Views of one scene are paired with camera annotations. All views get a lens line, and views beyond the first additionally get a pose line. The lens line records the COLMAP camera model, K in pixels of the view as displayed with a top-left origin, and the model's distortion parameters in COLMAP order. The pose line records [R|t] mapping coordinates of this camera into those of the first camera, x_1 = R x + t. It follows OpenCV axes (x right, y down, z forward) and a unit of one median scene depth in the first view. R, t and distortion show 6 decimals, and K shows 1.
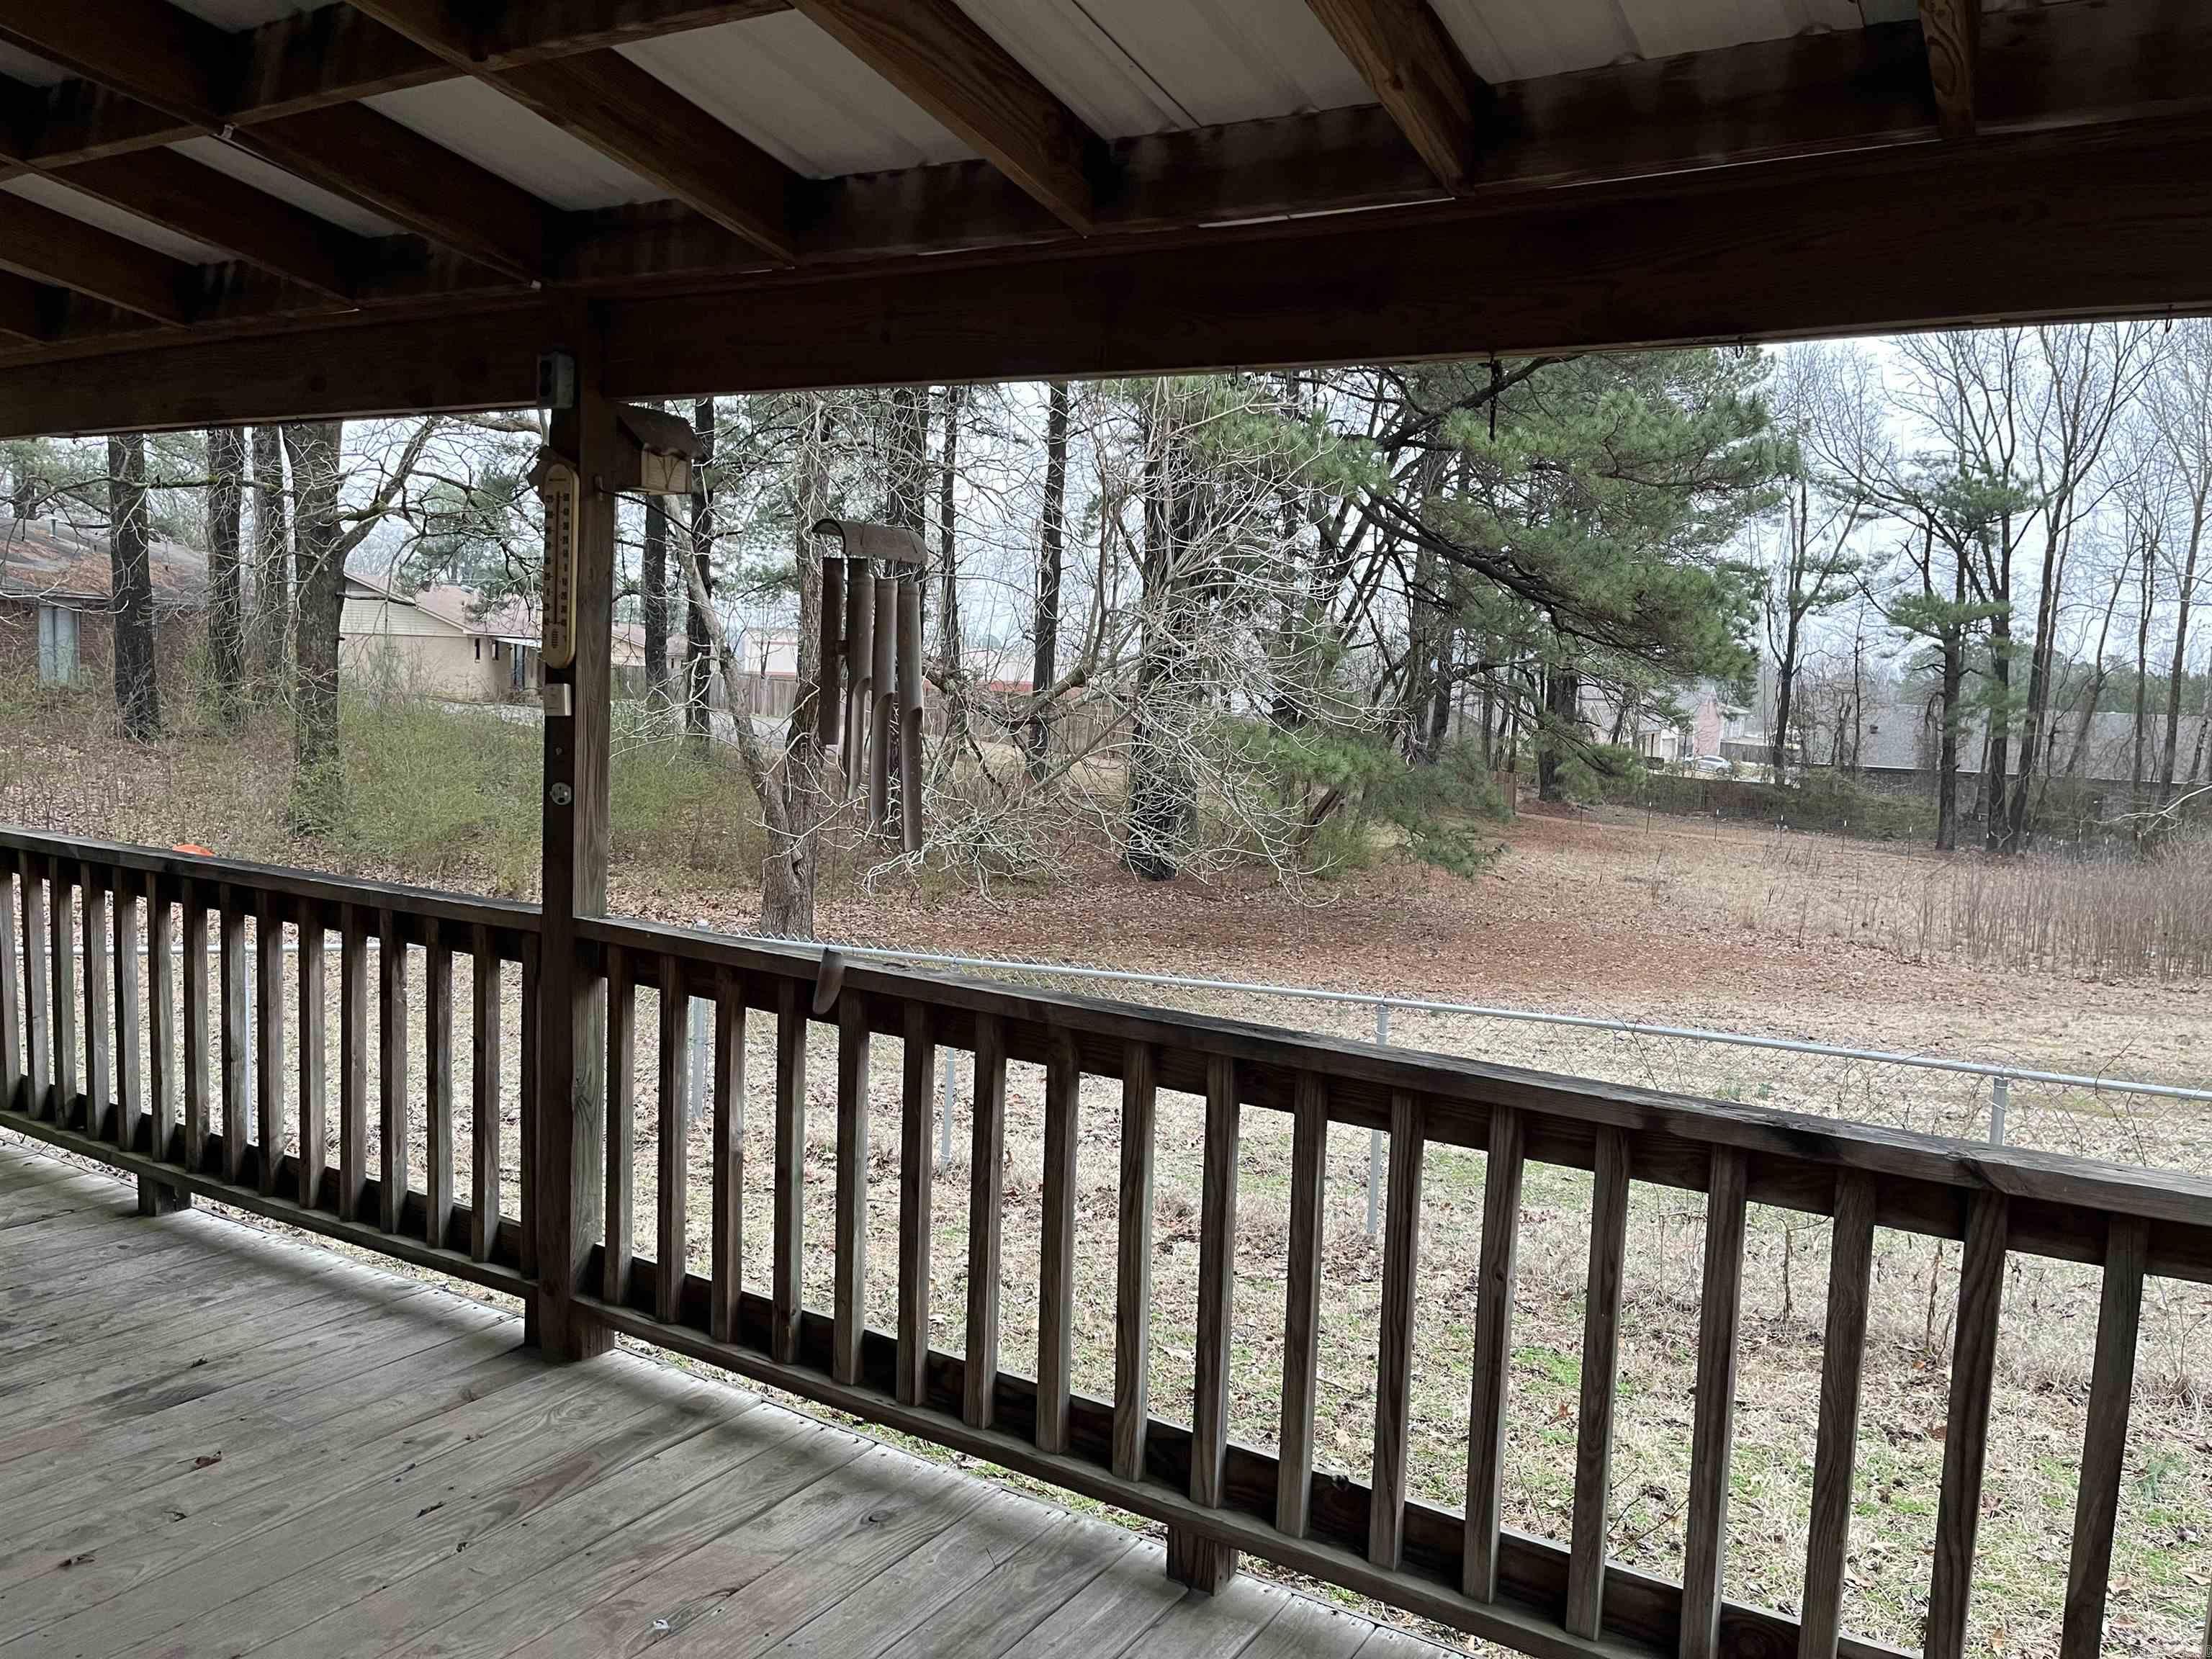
lens RADIAL K [[1664.5, 0, 1094.9], [0, 1664.5, 824.9], [0, 0, 1]] dist [0.046730, -0.075684]
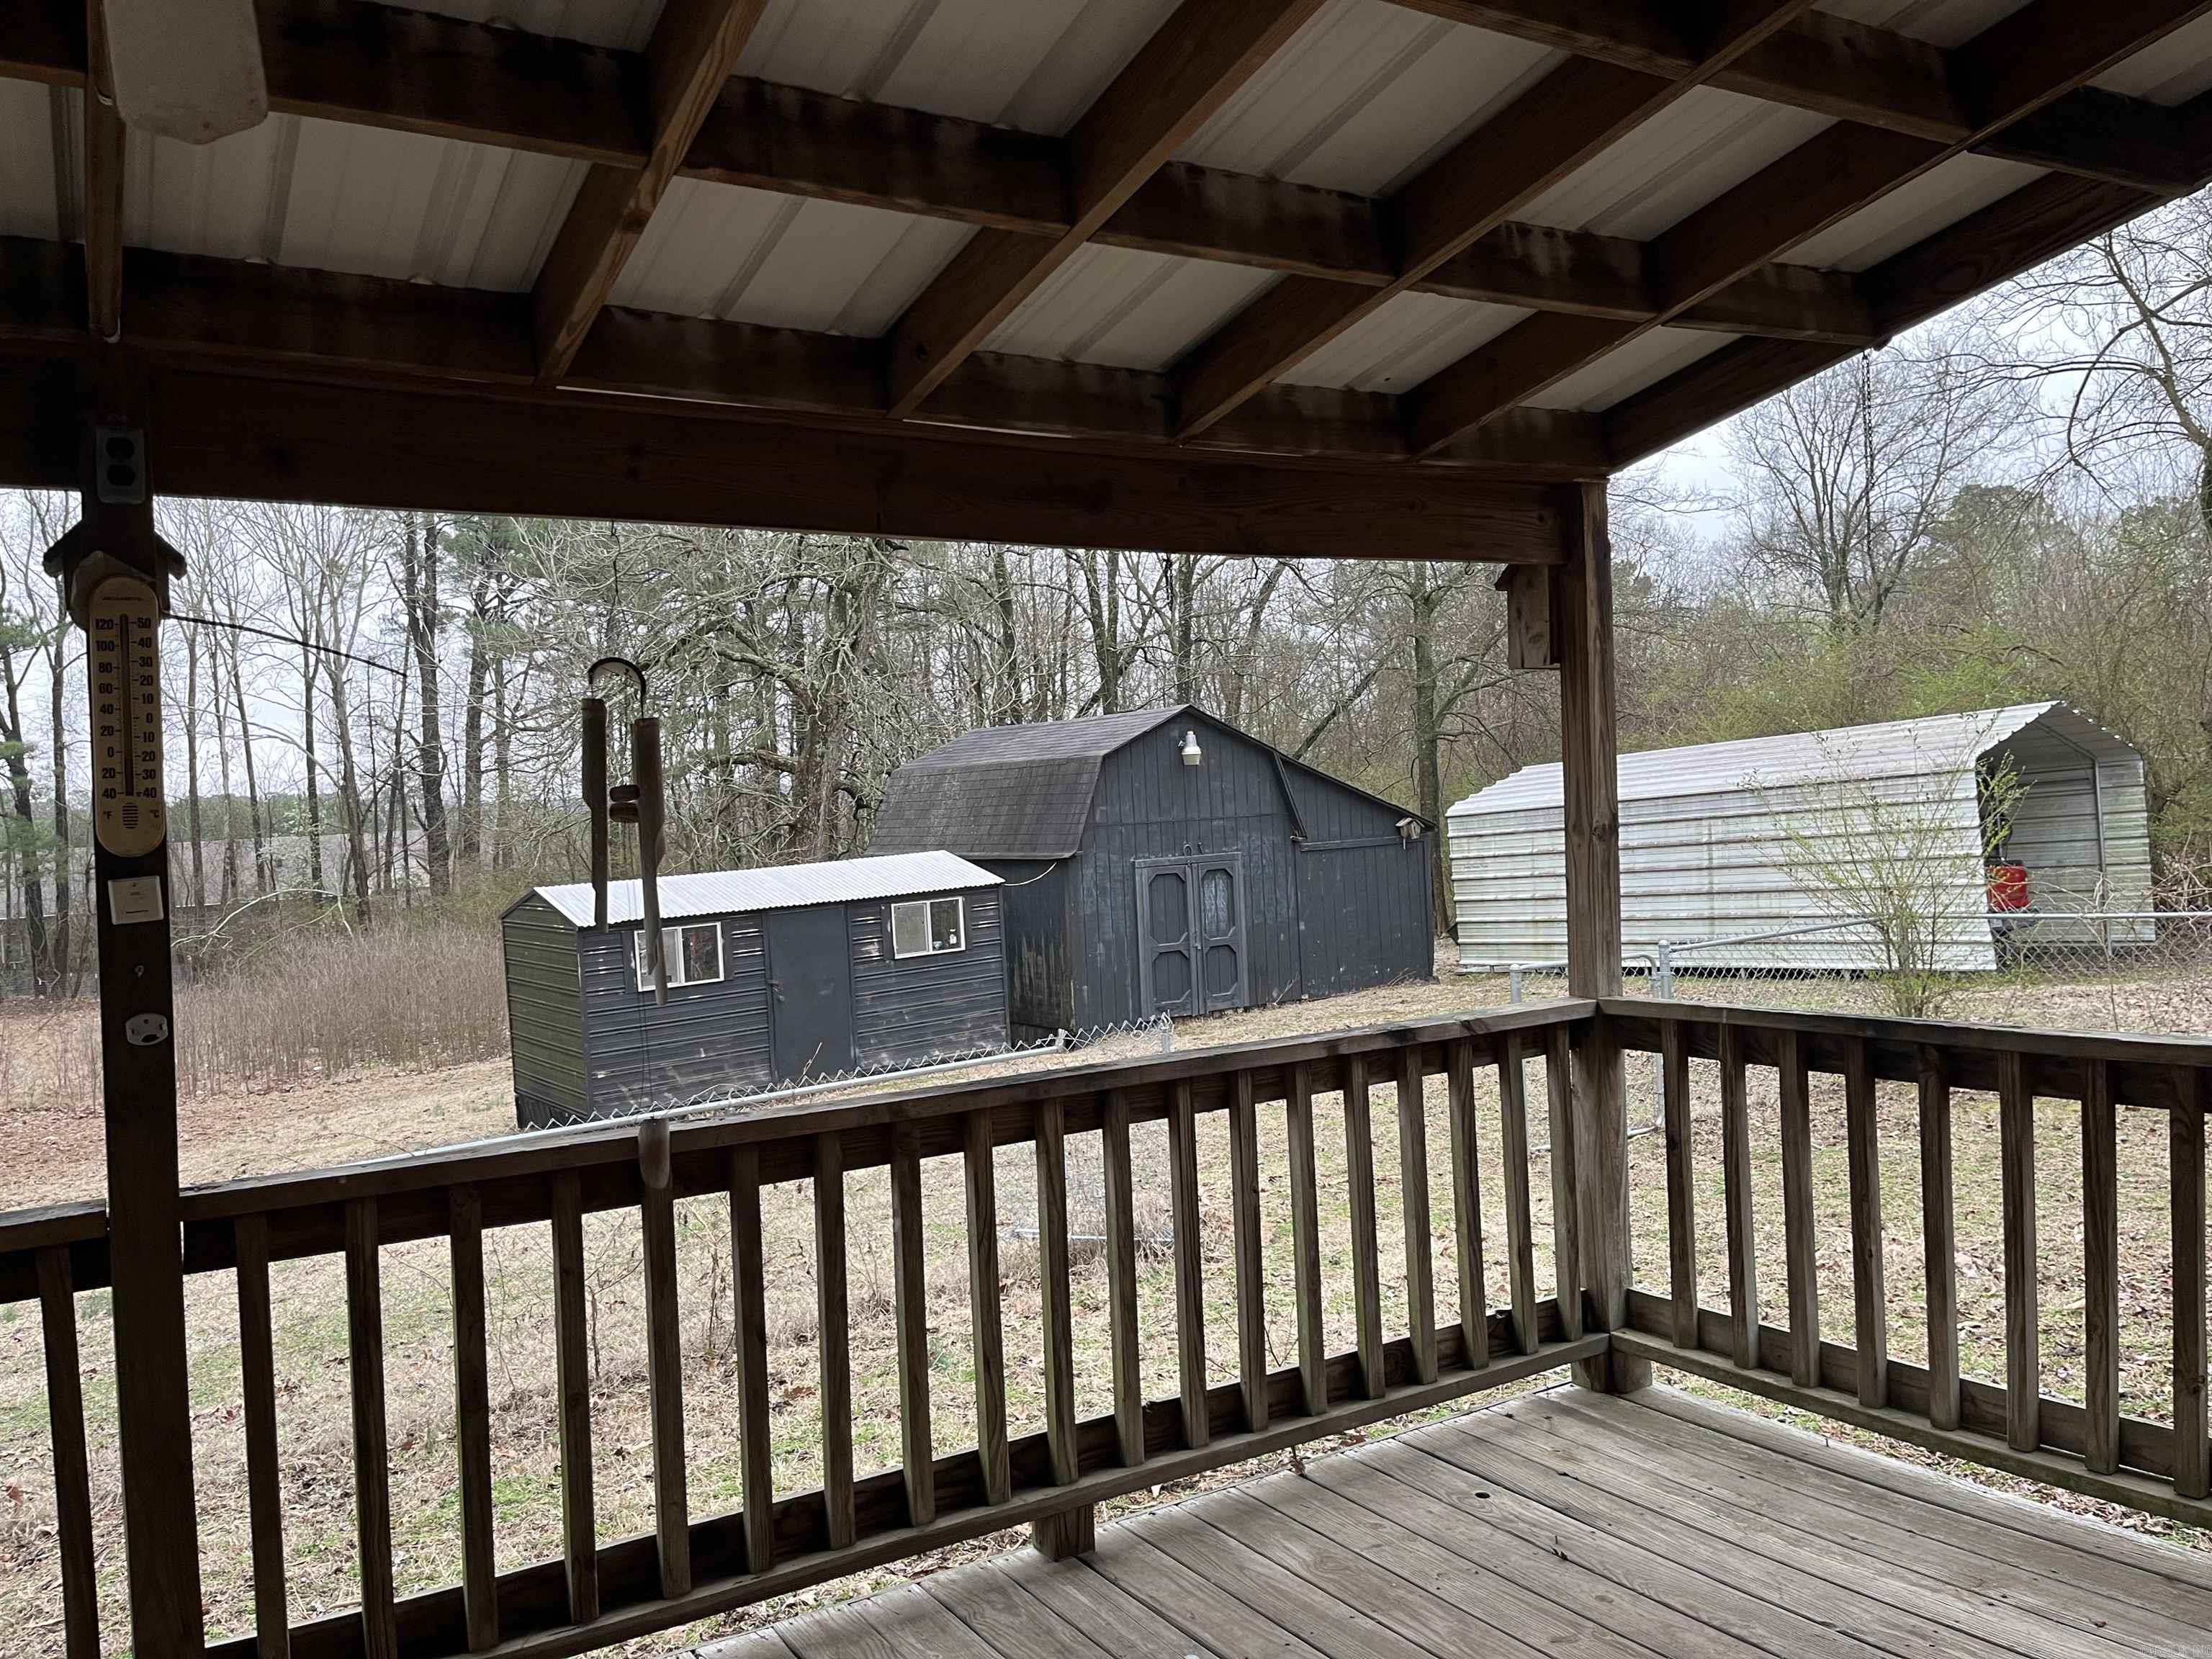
lens RADIAL K [[1664.5, 0, 1094.9], [0, 1664.5, 824.9], [0, 0, 1]] dist [0.046730, -0.075684]
pose [[0.458942, -0.073973, 0.885381, -0.858903], [0.145478, 0.989335, 0.007249, -0.057980], [-0.876475, 0.125476, 0.464809, 0.337091]]
